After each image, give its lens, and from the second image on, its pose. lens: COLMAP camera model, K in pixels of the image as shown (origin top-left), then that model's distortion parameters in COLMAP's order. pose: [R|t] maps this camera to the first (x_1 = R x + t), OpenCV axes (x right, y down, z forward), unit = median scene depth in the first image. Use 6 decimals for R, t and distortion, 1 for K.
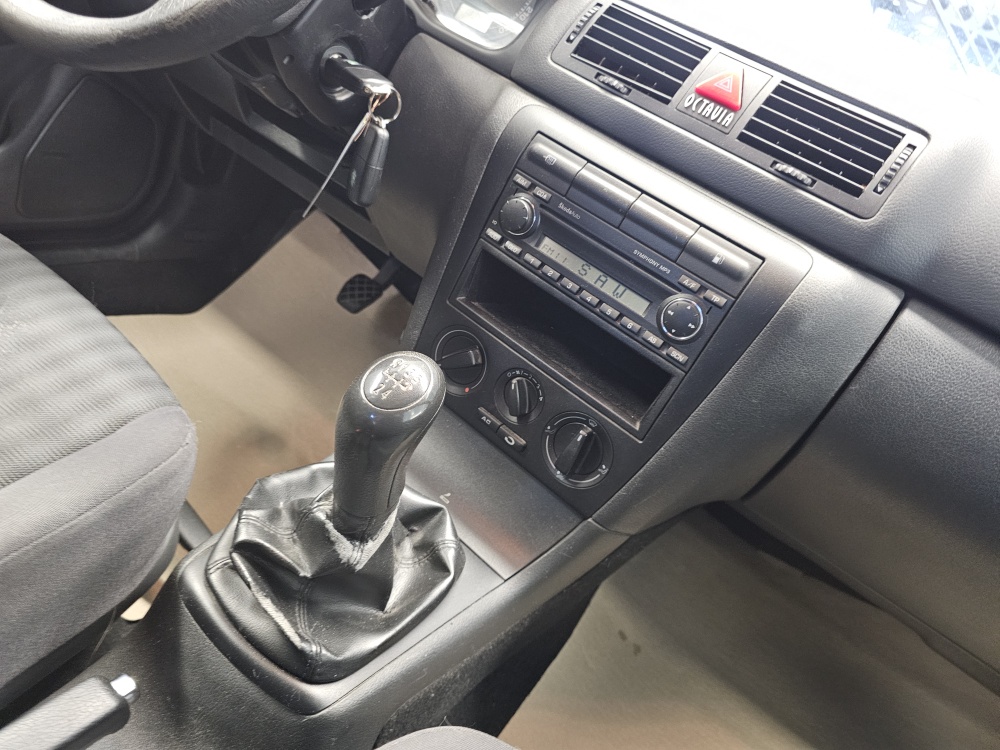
lens RADIAL K [[679.4, 0, 503.1], [0, 679.4, 372.7], [0, 0, 1]] dist [0.053516, -0.058816]
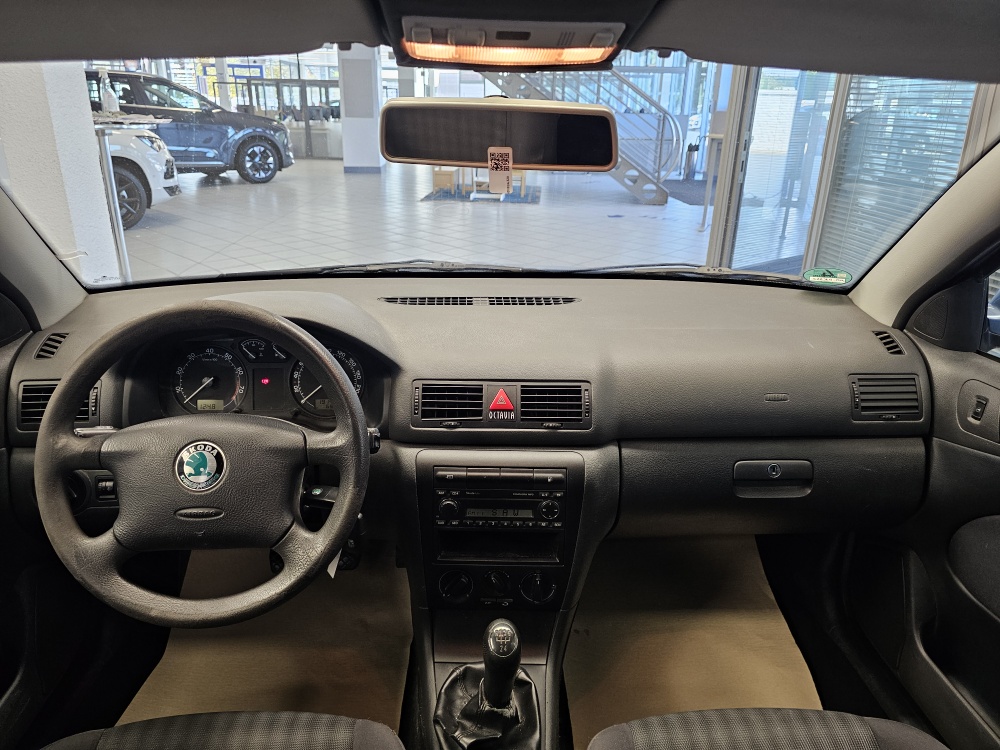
lens RADIAL K [[679.4, 0, 494.0], [0, 679.4, 357.1], [0, 0, 1]] dist [0.053516, -0.058816]
pose [[0.762052, -0.543257, 0.352348, -0.331858], [0.545461, 0.831809, 0.102789, -0.727254], [-0.348927, 0.113861, 0.930207, -0.886852]]
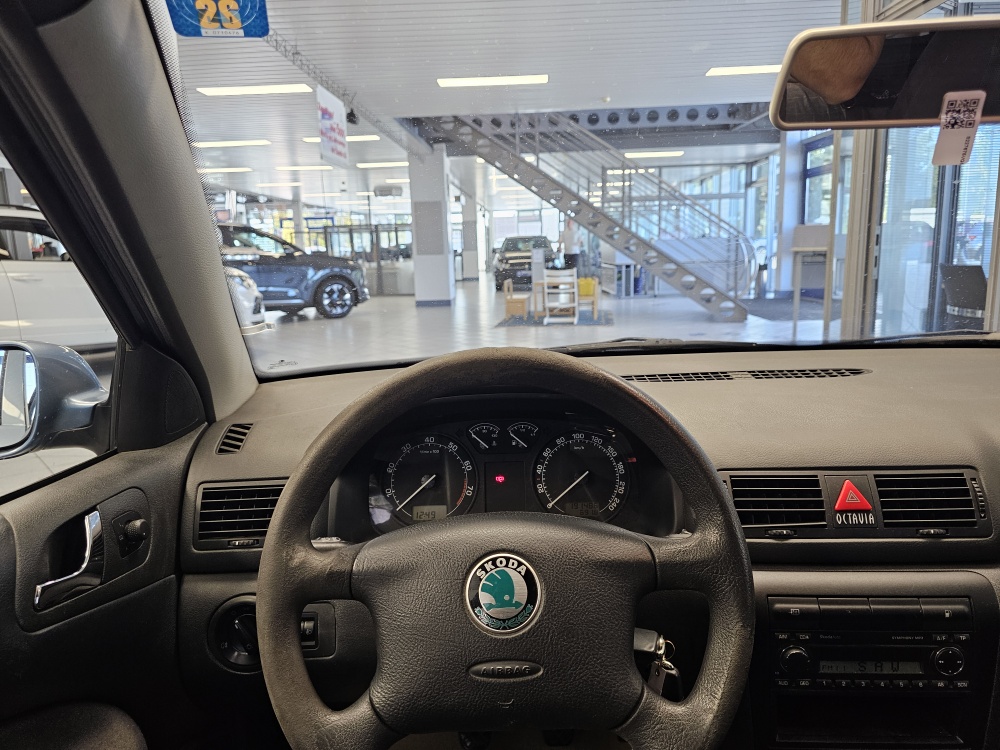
lens RADIAL K [[679.4, 0, 501.0], [0, 679.4, 362.6], [0, 0, 1]] dist [0.053516, -0.058816]
pose [[0.773978, -0.496833, 0.392575, -0.654185], [0.569566, 0.817138, -0.088773, -0.913508], [-0.276683, 0.292305, 0.915426, -0.203857]]
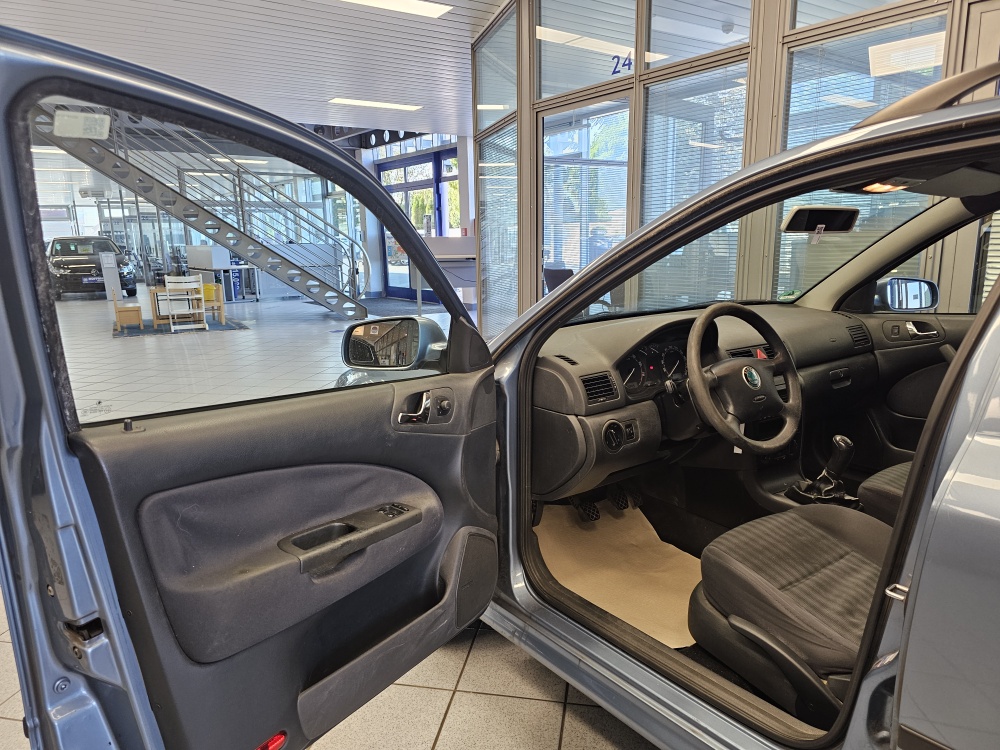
lens RADIAL K [[679.4, 0, 483.5], [0, 679.4, 383.6], [0, 0, 1]] dist [0.053516, -0.058816]
pose [[0.347665, -0.573444, 0.741816, -3.296282], [0.586741, 0.750173, 0.304918, -2.442926], [-0.731344, 0.329245, 0.597272, -0.186096]]
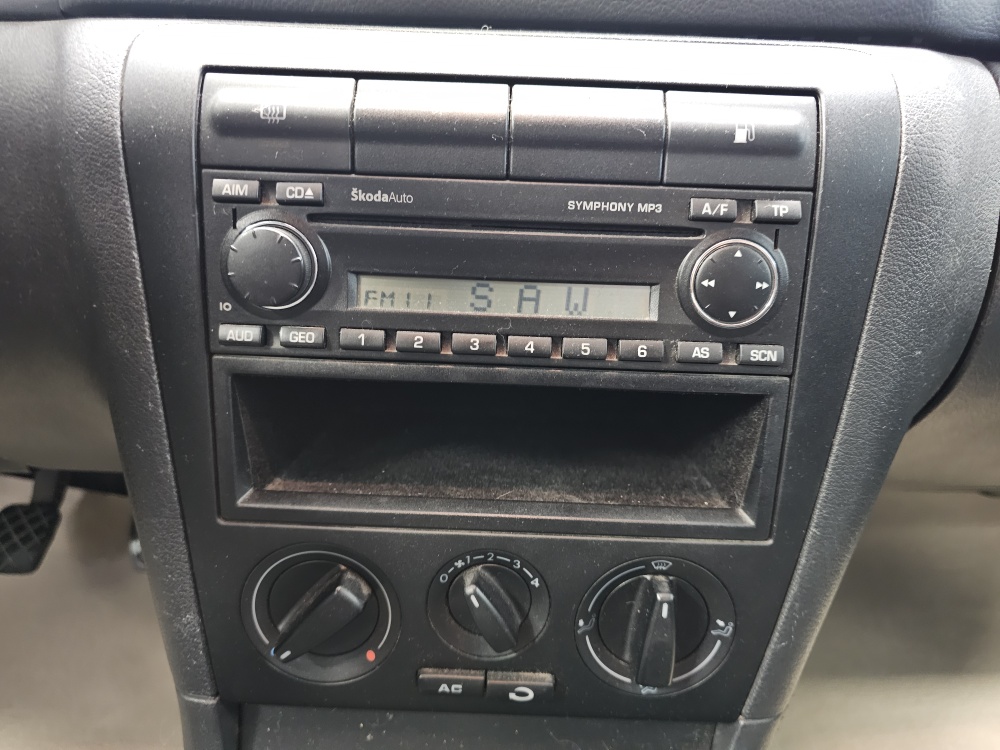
lens RADIAL K [[679.4, 0, 505.4], [0, 679.4, 360.9], [0, 0, 1]] dist [0.053516, -0.058816]
pose [[0.774911, -0.522180, 0.356149, -0.048715], [0.528115, 0.844486, 0.089096, -0.146662], [-0.347287, 0.119046, 0.930172, 0.583161]]
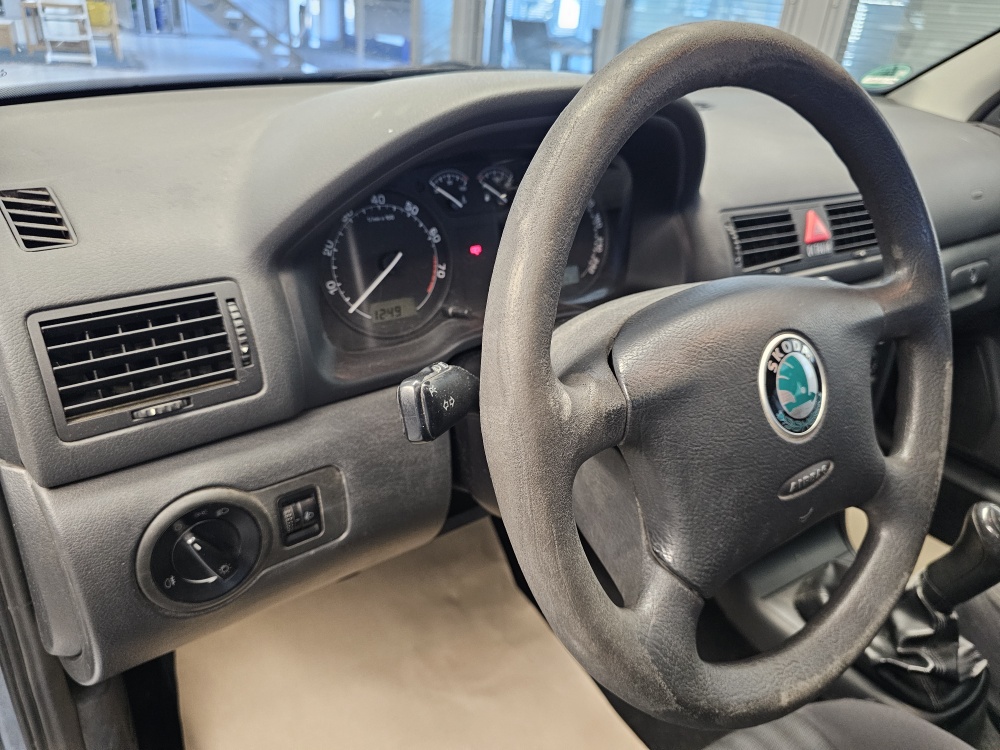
lens RADIAL K [[679.4, 0, 503.9], [0, 679.4, 370.8], [0, 0, 1]] dist [0.053516, -0.058816]
pose [[0.382320, -0.728946, 0.567864, -0.955444], [0.501949, 0.679808, 0.534703, -1.288987], [-0.775808, 0.080611, 0.625798, 0.592472]]
